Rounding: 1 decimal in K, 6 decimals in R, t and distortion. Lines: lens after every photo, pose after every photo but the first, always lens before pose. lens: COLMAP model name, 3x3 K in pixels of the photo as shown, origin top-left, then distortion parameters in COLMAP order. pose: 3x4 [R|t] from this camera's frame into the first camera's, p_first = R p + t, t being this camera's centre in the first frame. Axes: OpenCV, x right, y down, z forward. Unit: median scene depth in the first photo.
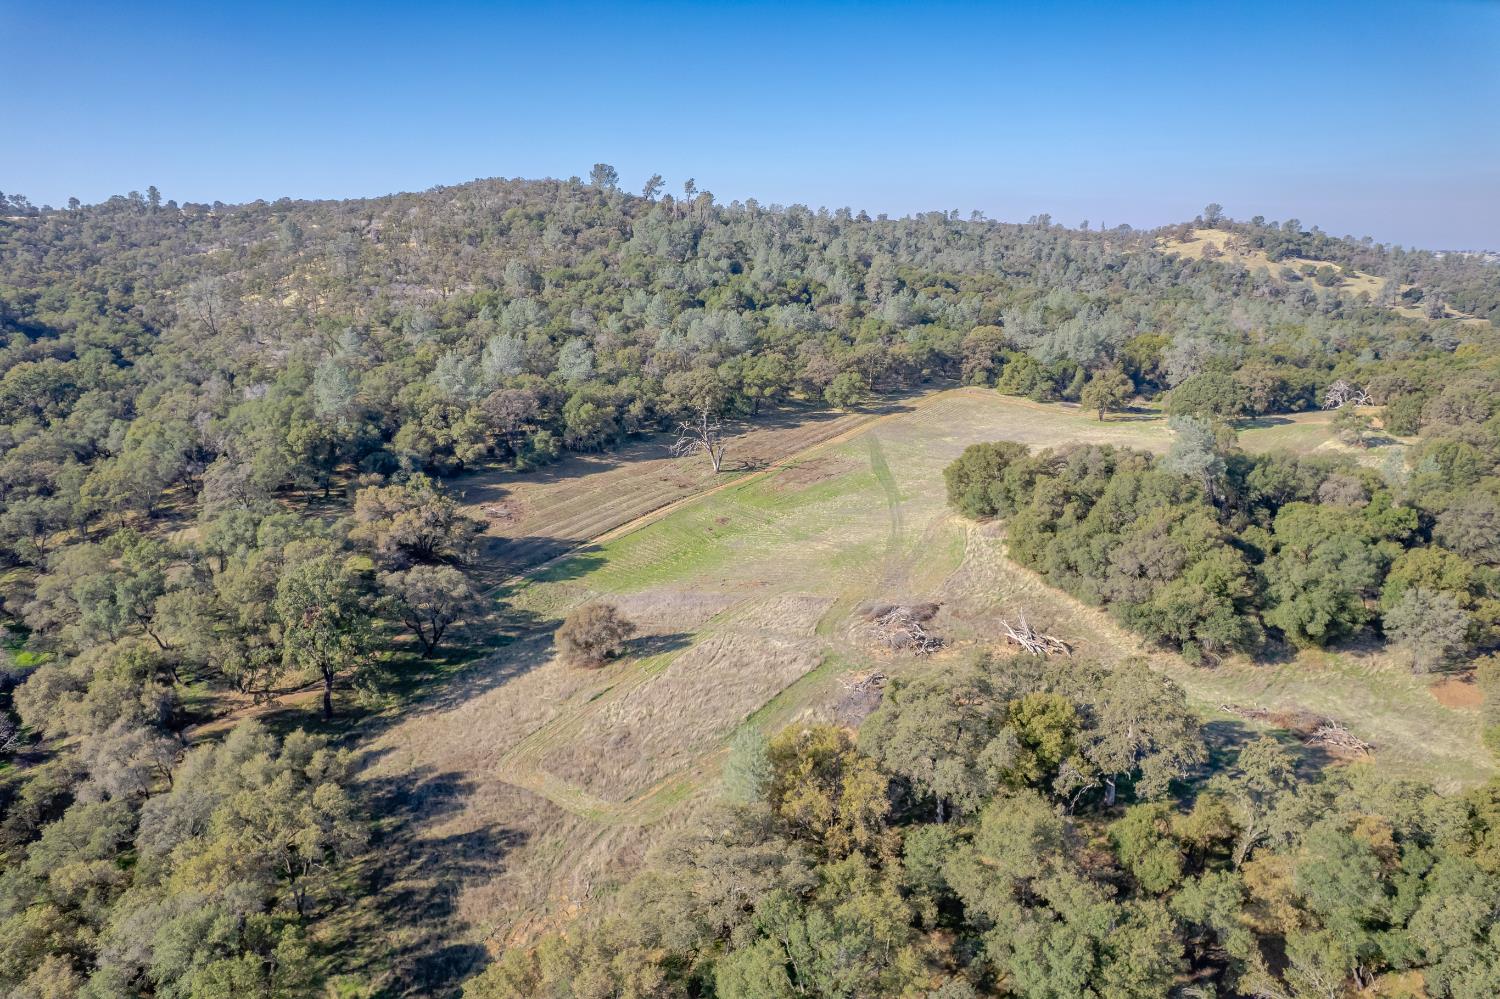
lens RADIAL K [[962.7, 0, 744.2], [0, 962.7, 498.4], [0, 0, 1]] dist [-0.090376, 0.077335]
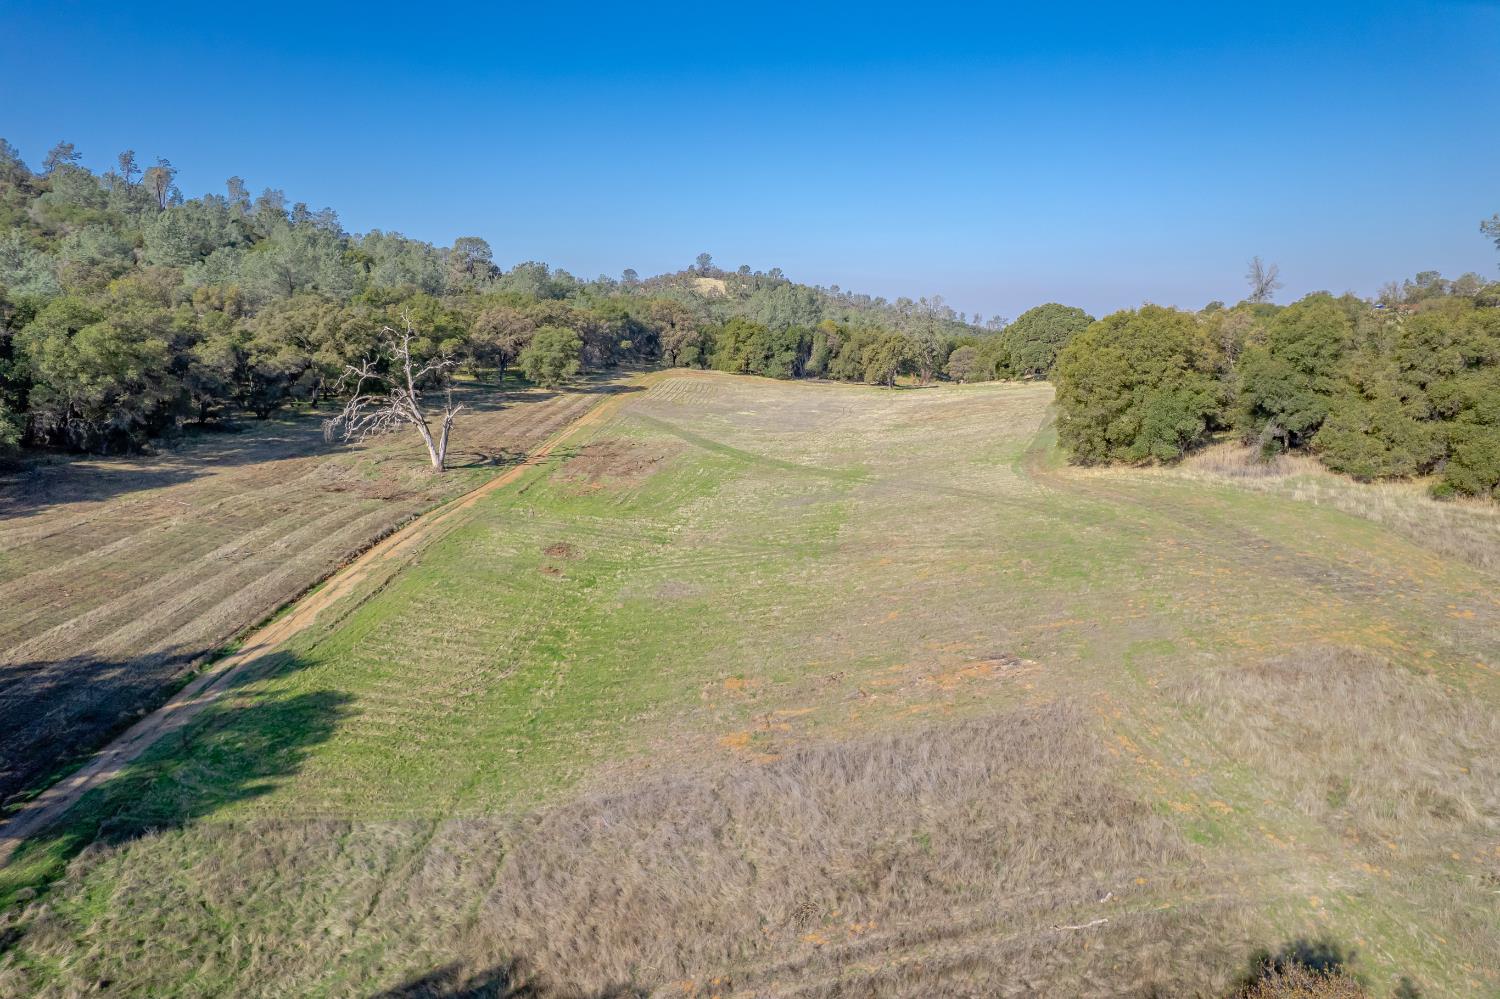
lens RADIAL K [[962.7, 0, 744.2], [0, 962.7, 498.4], [0, 0, 1]] dist [-0.090376, 0.077335]
pose [[0.845867, -0.090302, 0.525694, -0.106275], [0.135928, 0.989519, -0.048740, 0.020377], [-0.515783, 0.112684, 0.849276, 0.392242]]
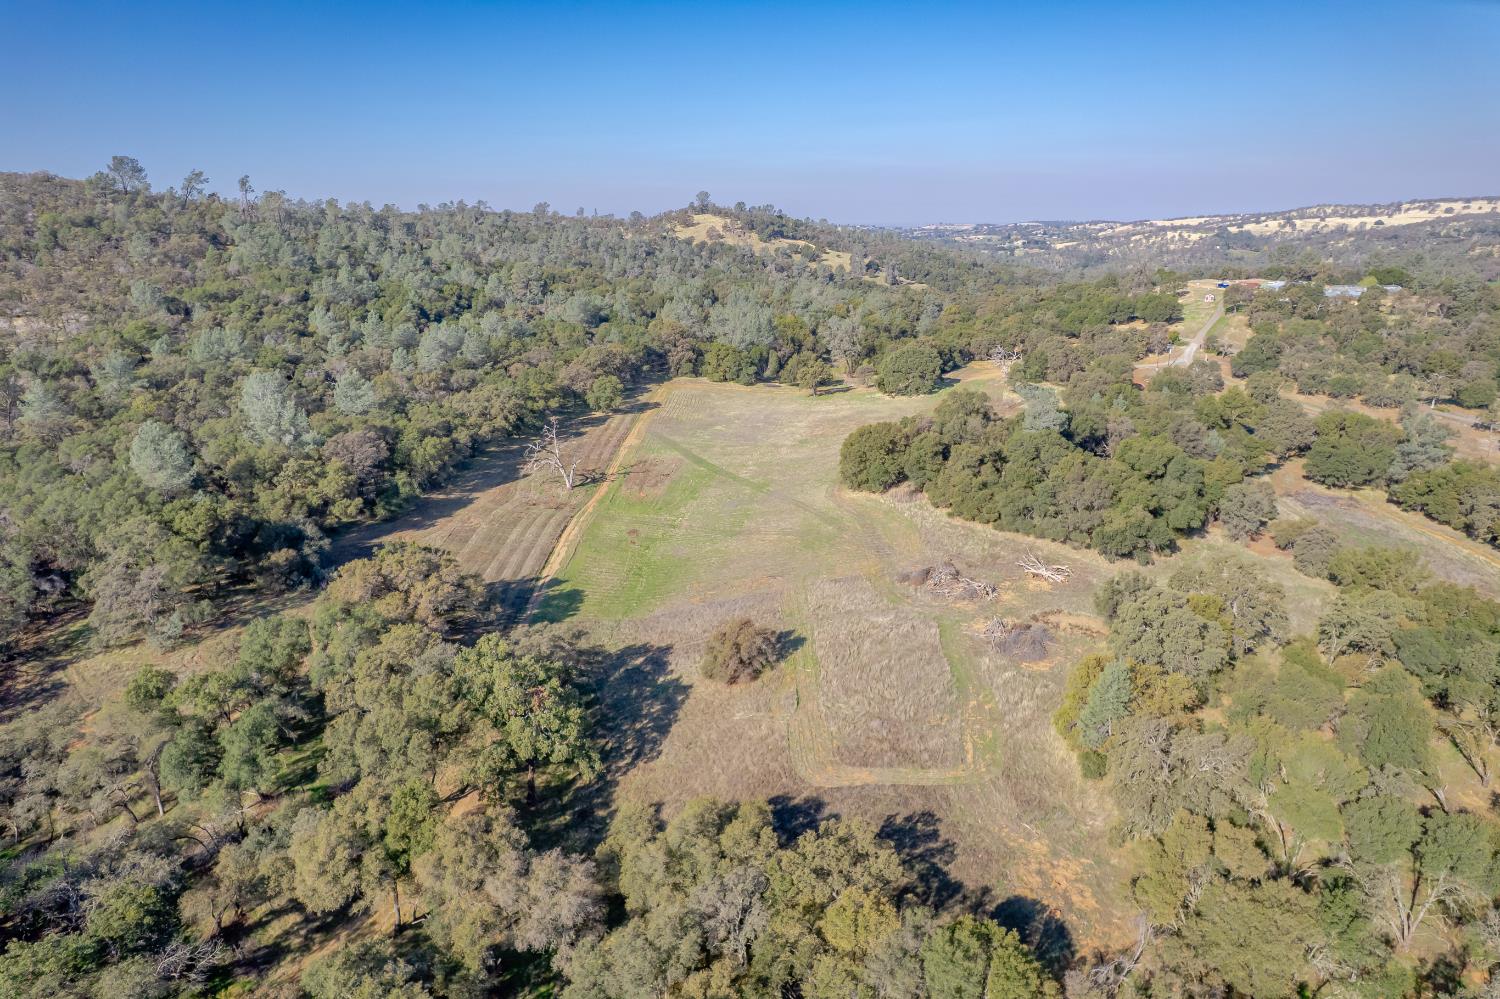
lens RADIAL K [[962.7, 0, 744.2], [0, 962.7, 498.4], [0, 0, 1]] dist [-0.090376, 0.077335]
pose [[0.848179, -0.158798, 0.505347, -0.276624], [0.150867, 0.986915, 0.056907, -0.034061], [-0.507771, 0.027973, 0.861038, 0.036778]]
